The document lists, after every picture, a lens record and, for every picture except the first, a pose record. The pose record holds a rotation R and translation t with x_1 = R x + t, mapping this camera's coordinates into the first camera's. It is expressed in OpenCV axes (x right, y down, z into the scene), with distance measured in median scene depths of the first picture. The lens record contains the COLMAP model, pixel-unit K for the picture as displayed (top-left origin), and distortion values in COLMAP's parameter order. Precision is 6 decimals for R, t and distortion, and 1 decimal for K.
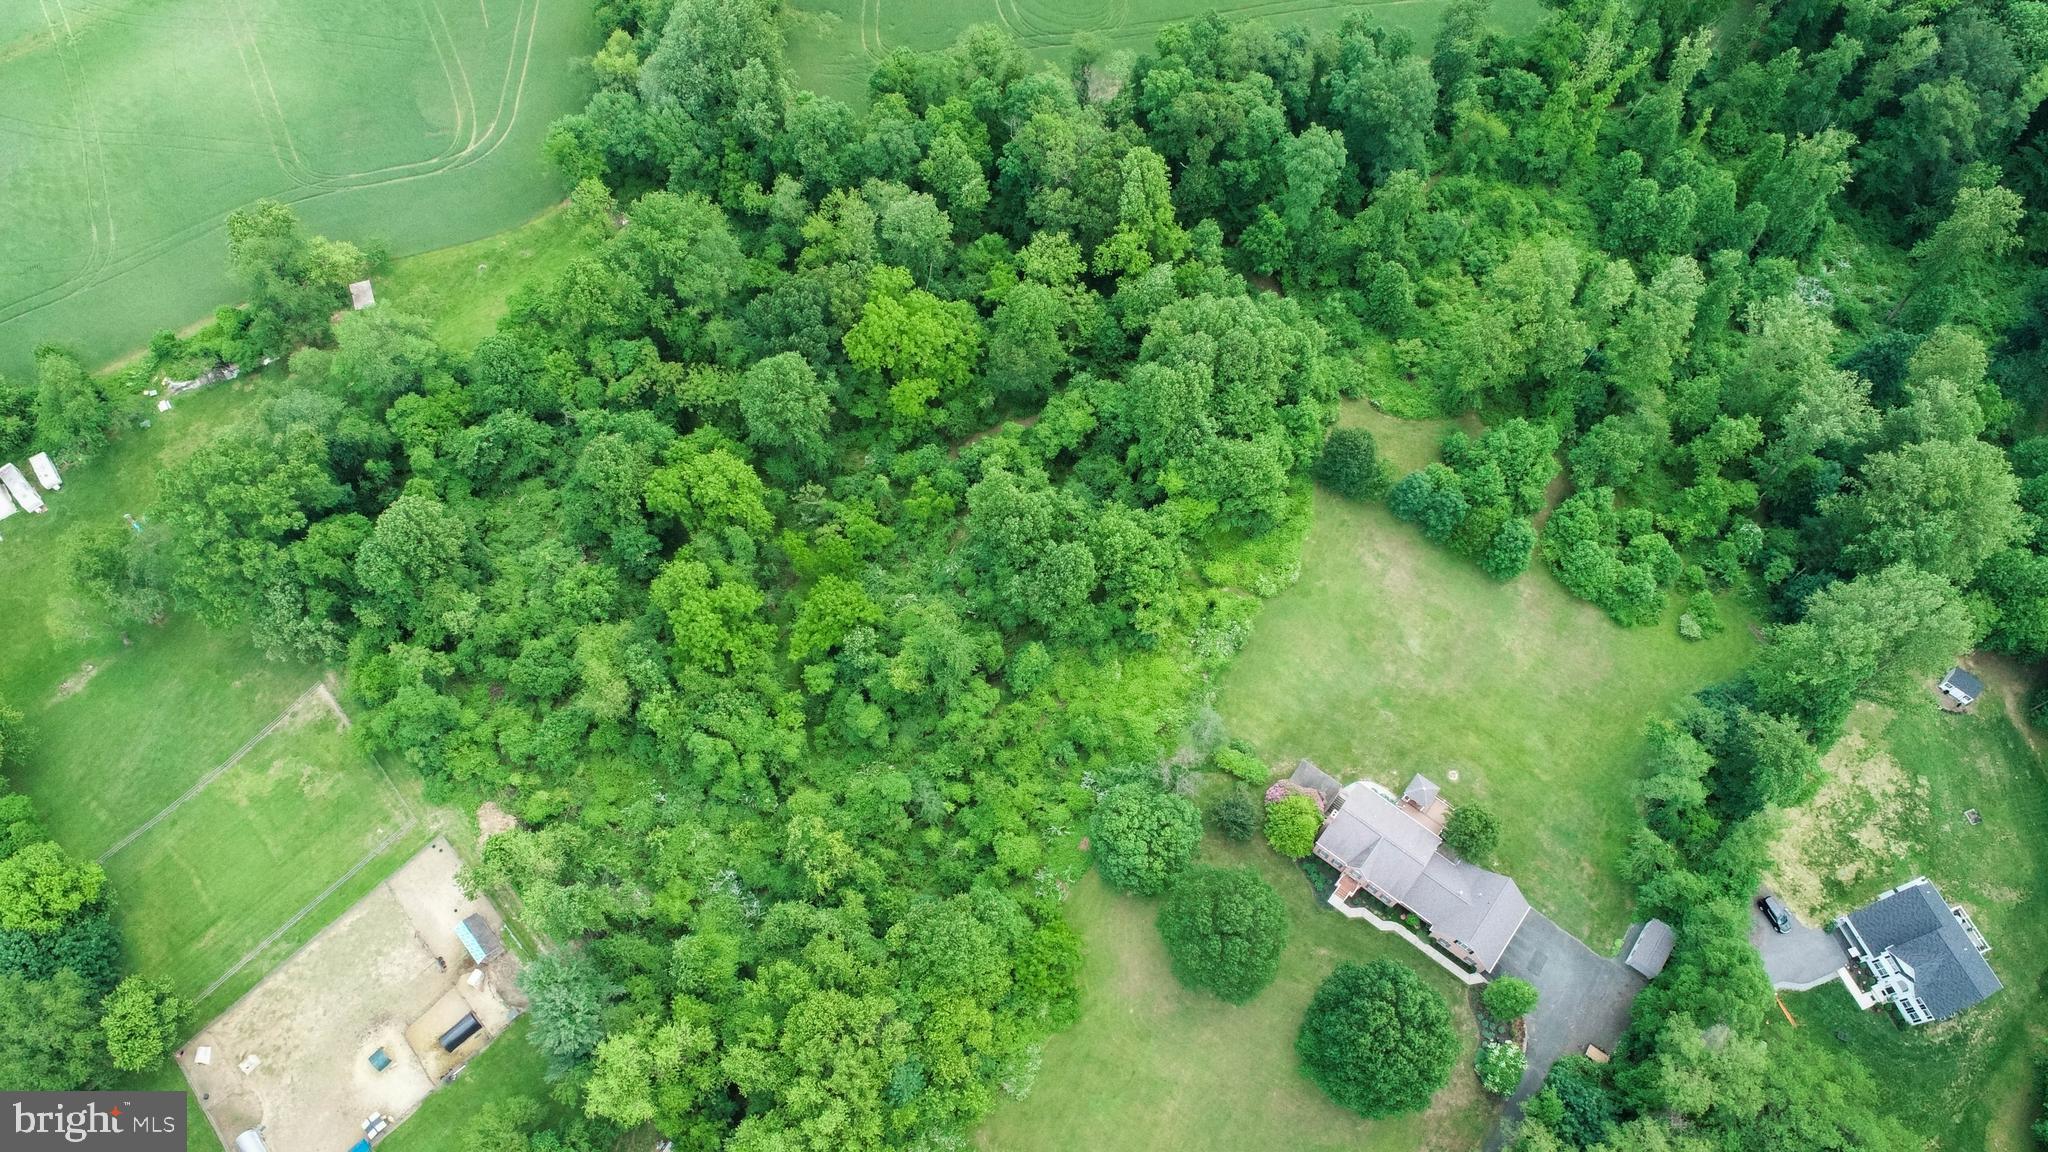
lens RADIAL K [[1382.8, 0, 1023.0], [0, 1382.8, 569.0], [0, 0, 1]] dist [-0.015282, 0.007708]
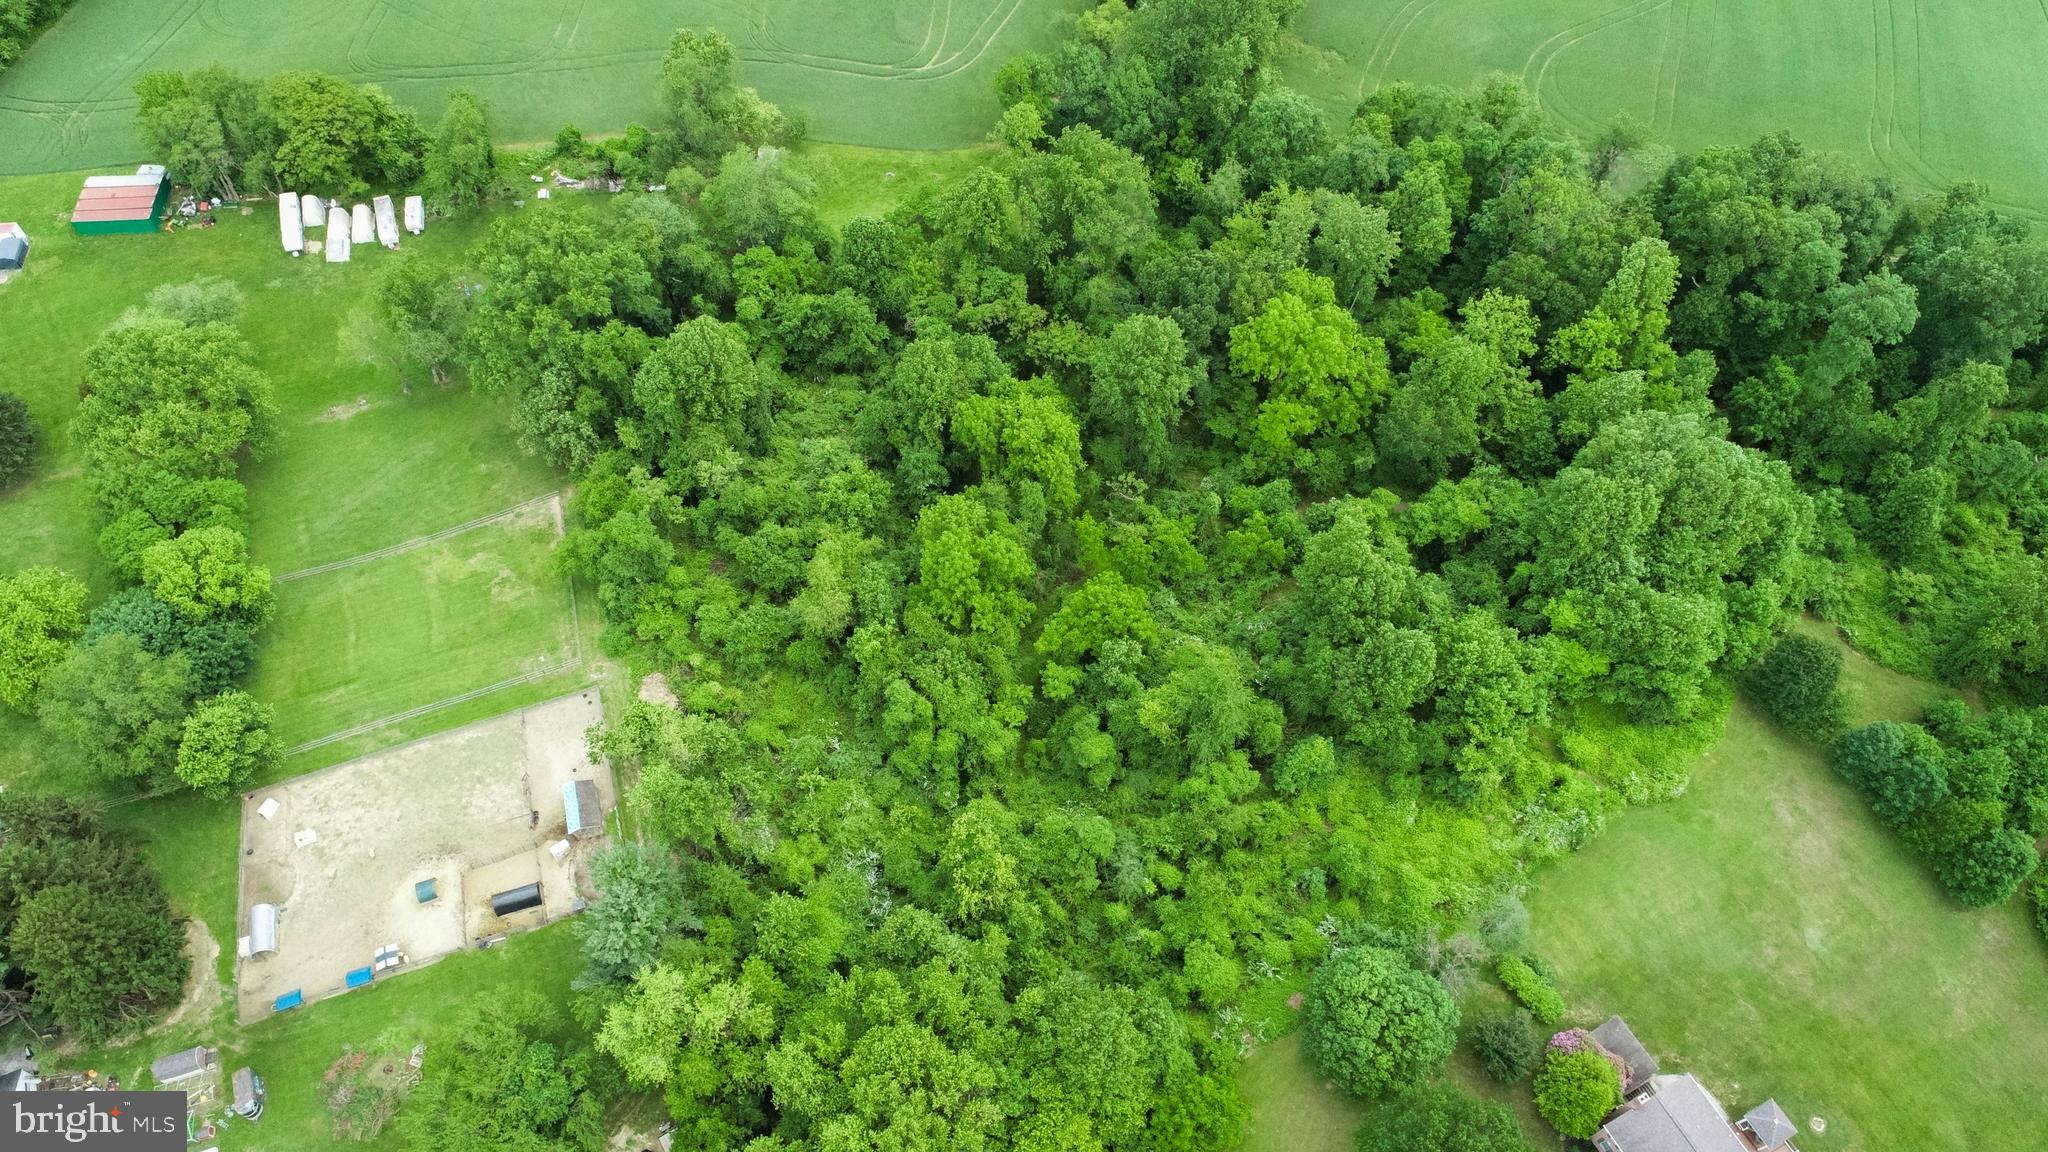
lens RADIAL K [[1382.8, 0, 1023.2], [0, 1382.8, 572.8], [0, 0, 1]] dist [-0.015282, 0.007708]
pose [[0.910109, 0.347615, -0.225533, -0.002778], [-0.372521, 0.924744, -0.077952, 0.089668], [0.181463, 0.154960, 0.971112, 0.177988]]
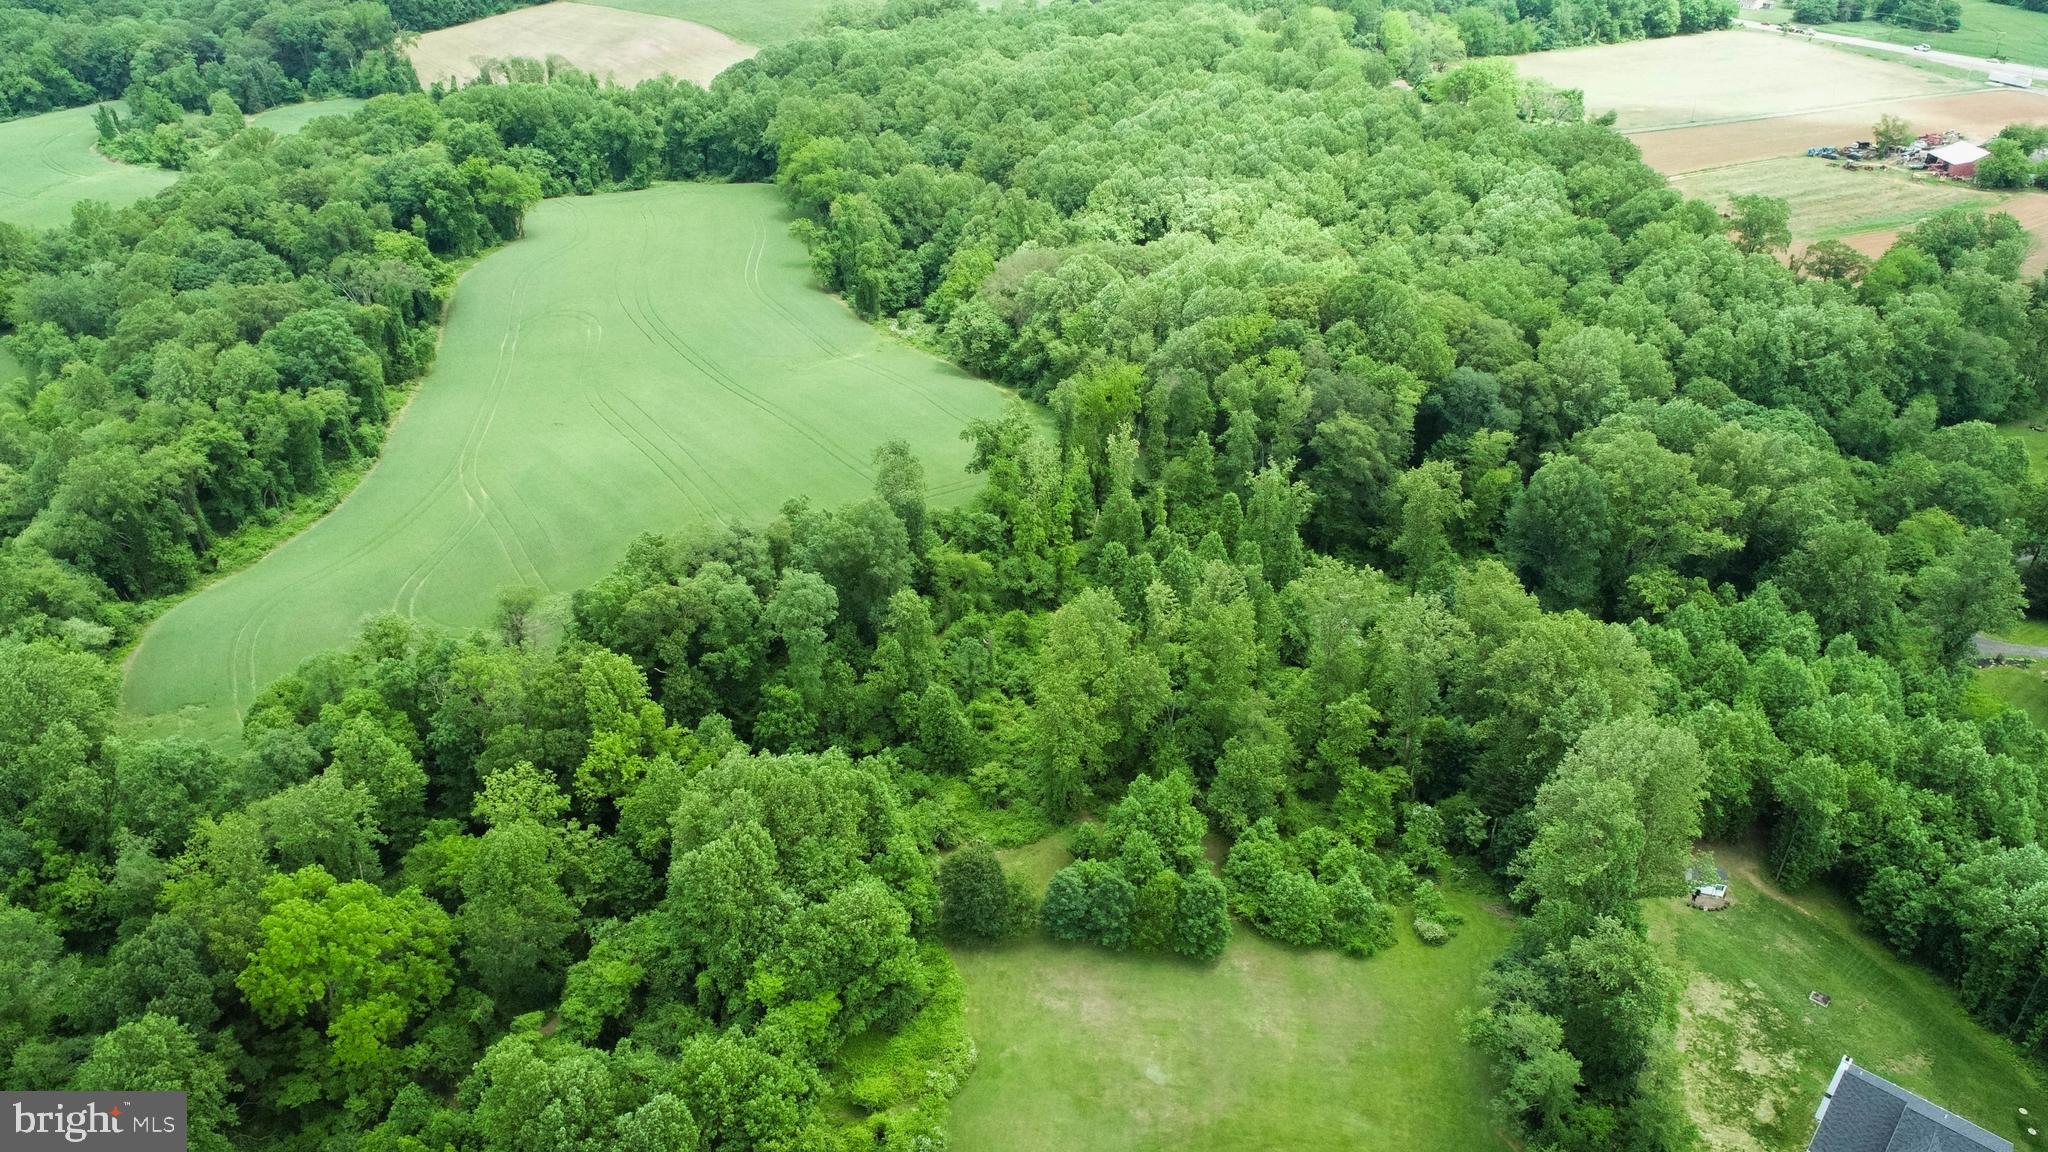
lens RADIAL K [[1382.8, 0, 1022.9], [0, 1382.8, 572.9], [0, 0, 1]] dist [-0.015282, 0.007708]
pose [[0.887222, -0.244152, 0.391443, -0.002677], [0.413538, 0.797007, -0.440189, 0.136785], [-0.204510, 0.552422, 0.808088, 0.270144]]
